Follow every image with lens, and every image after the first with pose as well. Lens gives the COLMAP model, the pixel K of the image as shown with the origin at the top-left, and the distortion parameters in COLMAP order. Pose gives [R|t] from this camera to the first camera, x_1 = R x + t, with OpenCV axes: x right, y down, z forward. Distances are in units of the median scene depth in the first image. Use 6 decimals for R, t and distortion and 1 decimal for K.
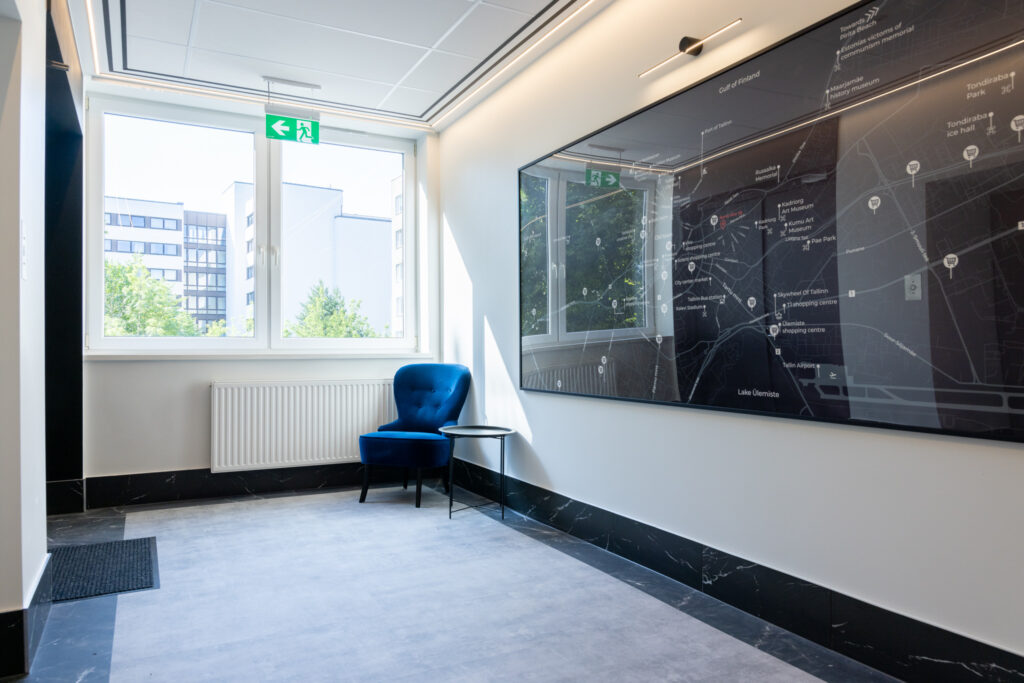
lens RADIAL K [[693.4, 0, 513.3], [0, 693.4, 342.7], [0, 0, 1]] dist [-0.047494, -0.001551]
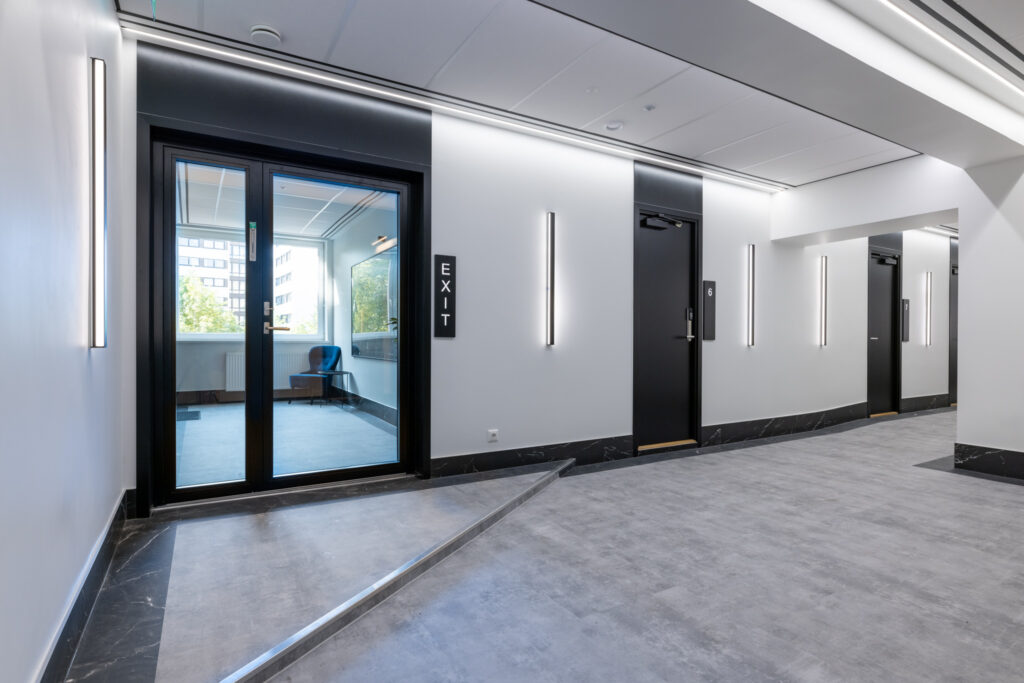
lens RADIAL K [[538.2, 0, 512.0], [0, 538.2, 341.5], [0, 0, 1]] dist [-0.001372, 0.000044]
pose [[0.999475, 0.009184, 0.031067, 0.083919], [-0.009598, 0.999867, 0.013180, -0.002399], [-0.030942, -0.013471, 0.999430, -0.151358]]
